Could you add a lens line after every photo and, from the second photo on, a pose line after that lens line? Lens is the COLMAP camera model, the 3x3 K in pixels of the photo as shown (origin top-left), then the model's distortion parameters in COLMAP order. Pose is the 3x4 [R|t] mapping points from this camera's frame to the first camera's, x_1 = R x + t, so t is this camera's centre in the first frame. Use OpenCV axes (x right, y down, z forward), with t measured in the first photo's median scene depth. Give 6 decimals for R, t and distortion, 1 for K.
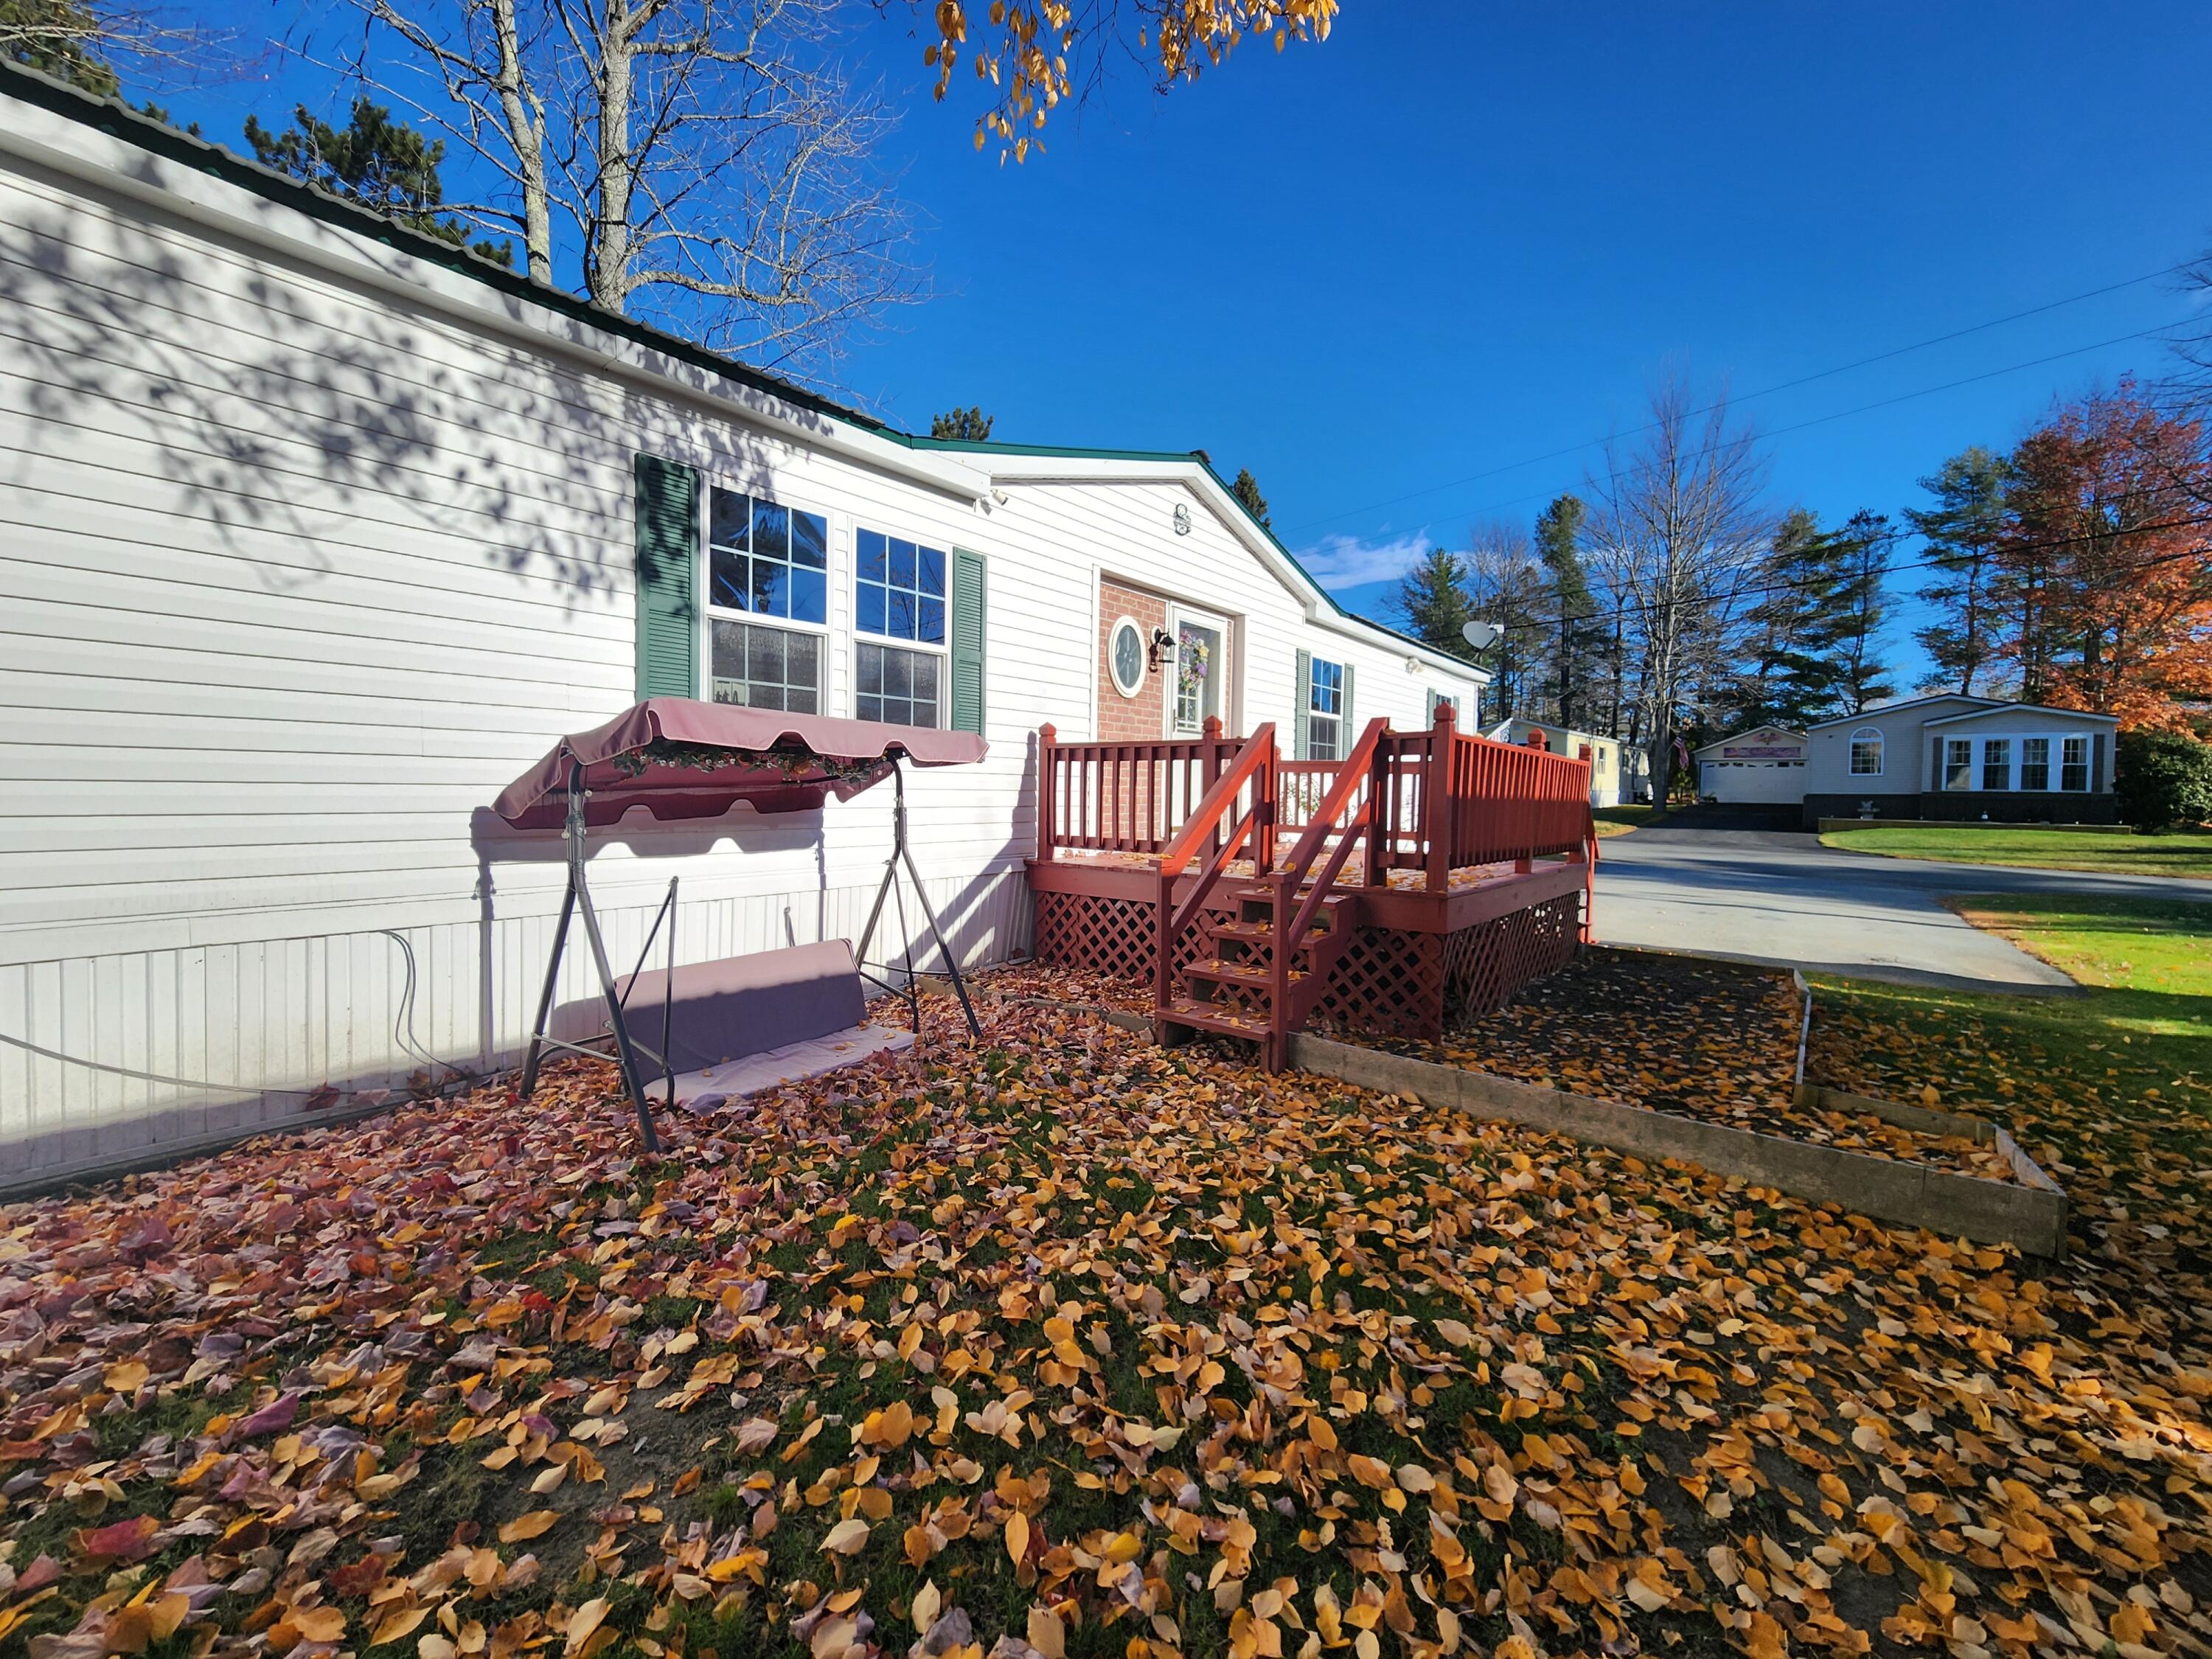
lens RADIAL K [[901.6, 0, 1106.0], [0, 901.6, 829.5], [0, 0, 1]] dist [-0.010648, 0.000226]
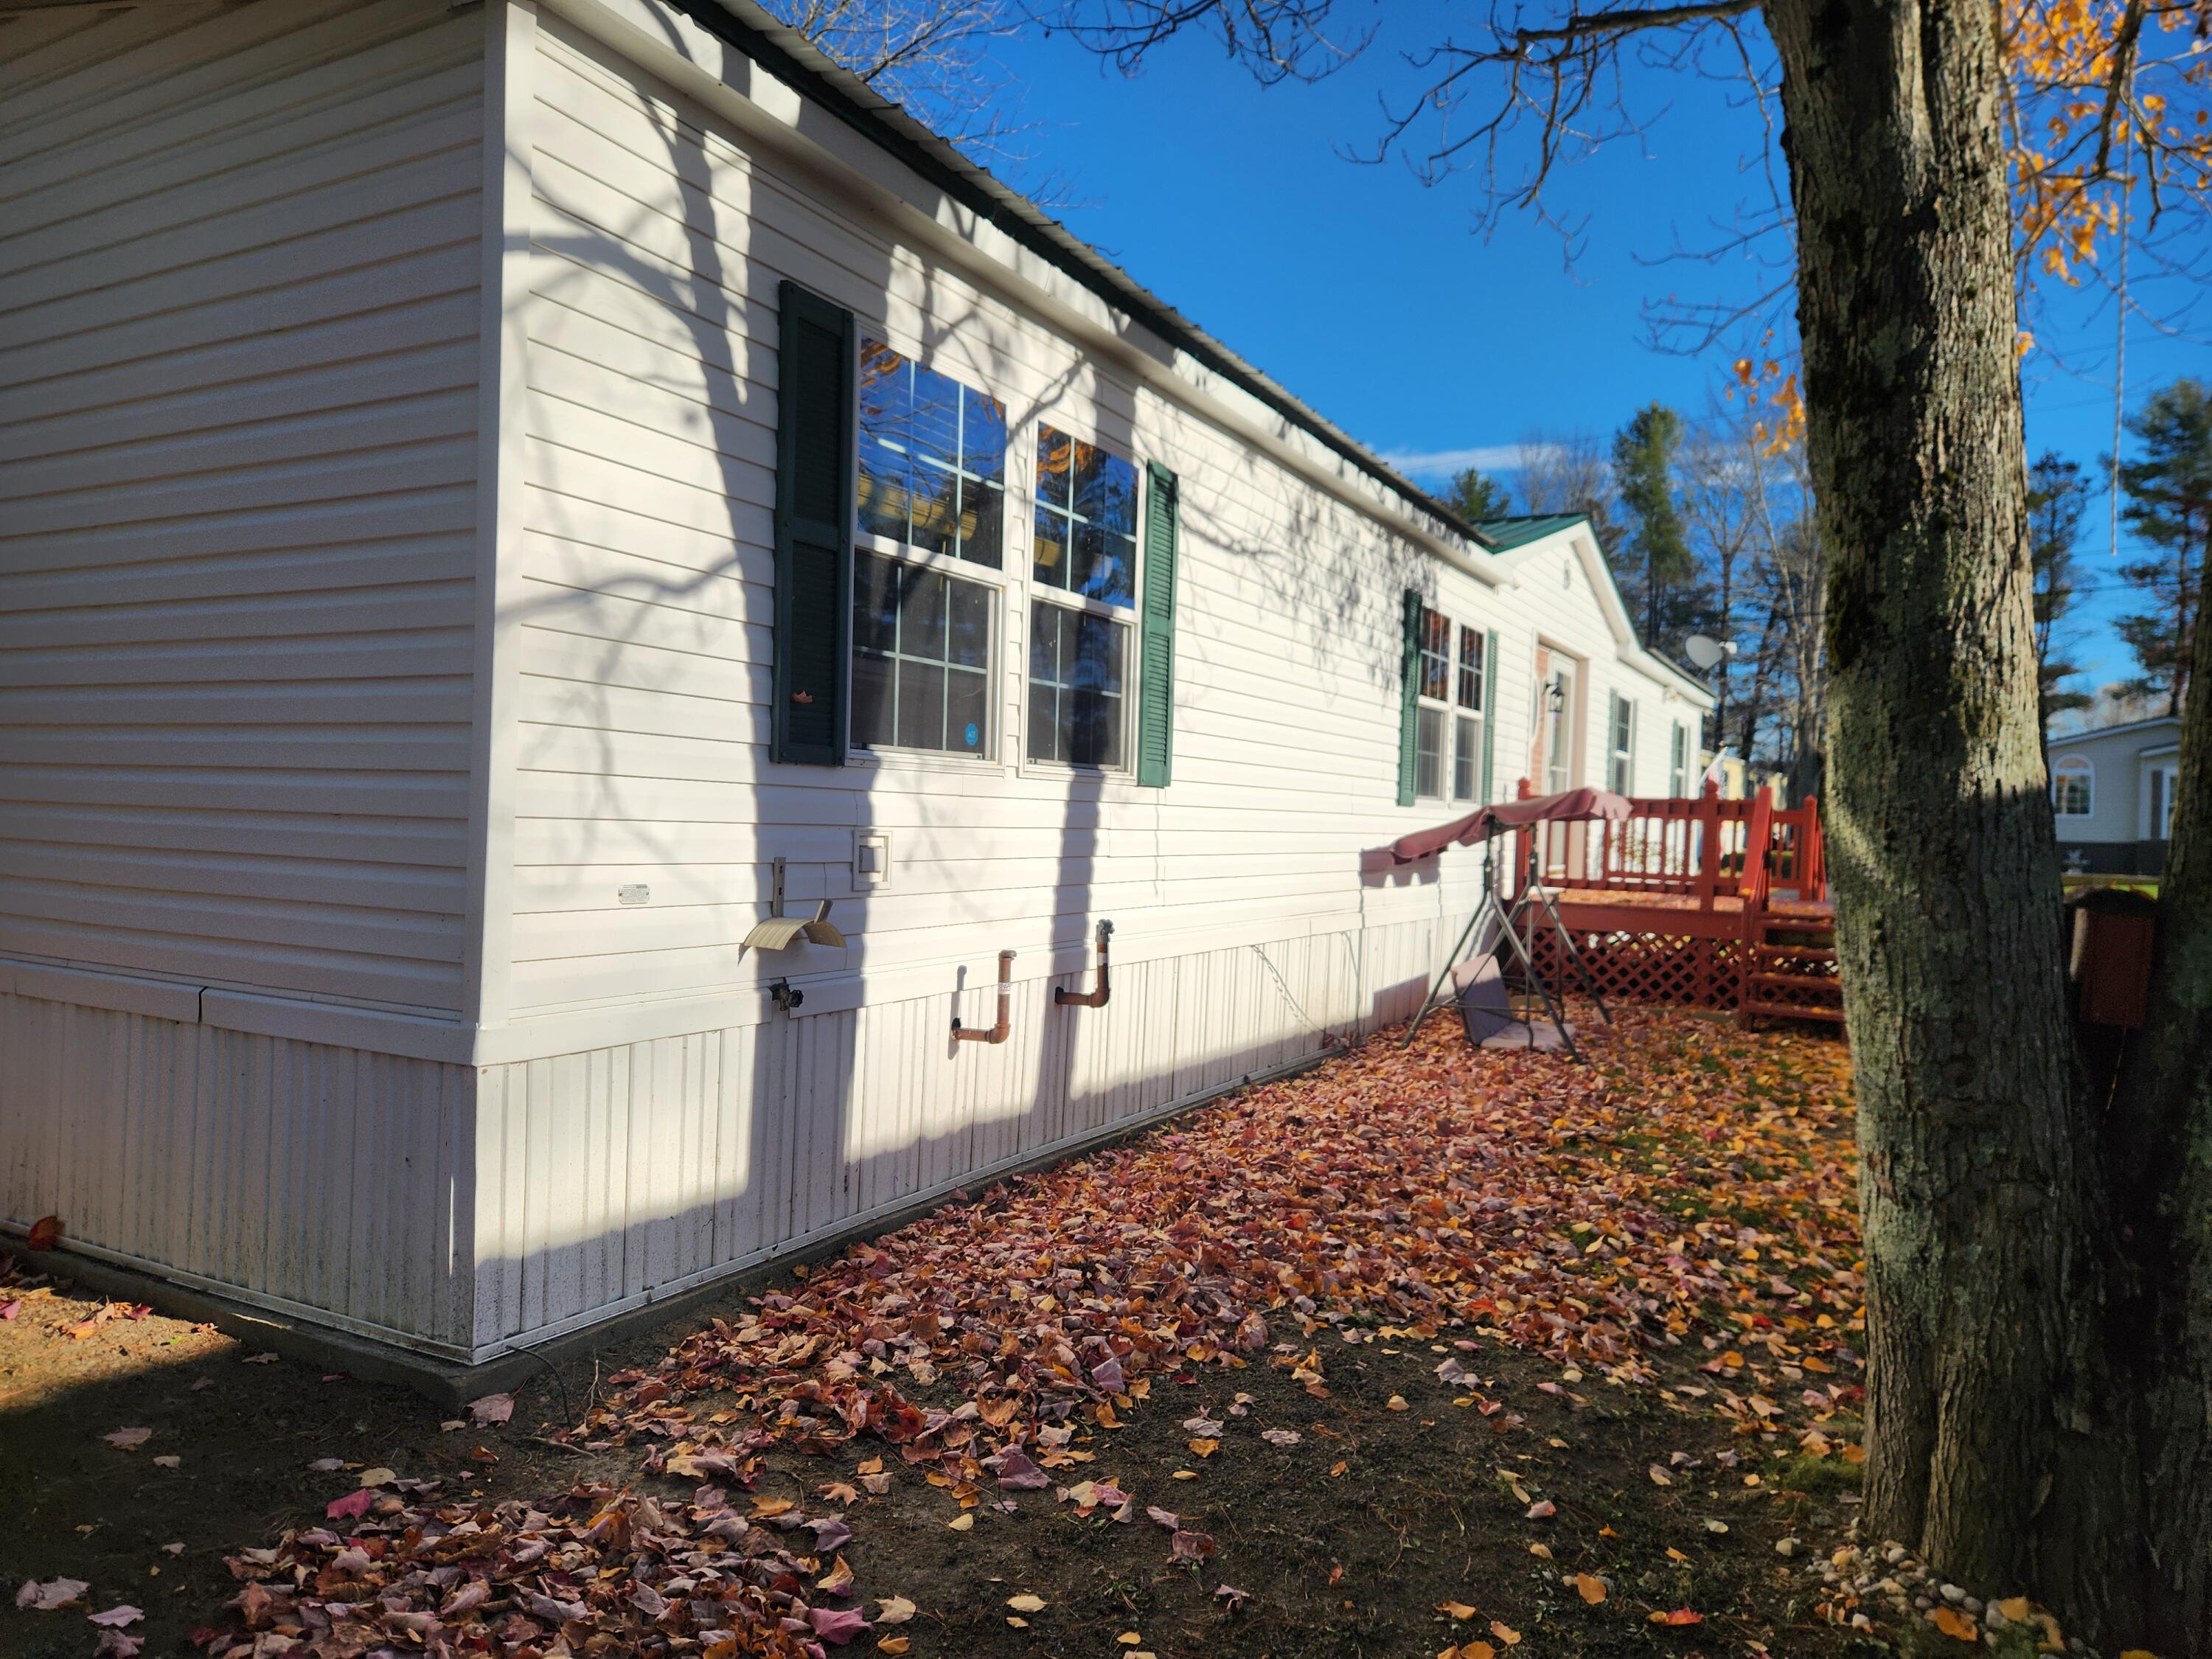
lens RADIAL K [[1465.0, 0, 1106.0], [0, 1465.0, 829.5], [0, 0, 1]] dist [0.001857, -0.003521]
pose [[0.989888, 0.018540, 0.140633, -0.121157], [-0.014140, 0.999381, -0.032223, 0.002095], [-0.141143, 0.029909, 0.989537, -0.105613]]
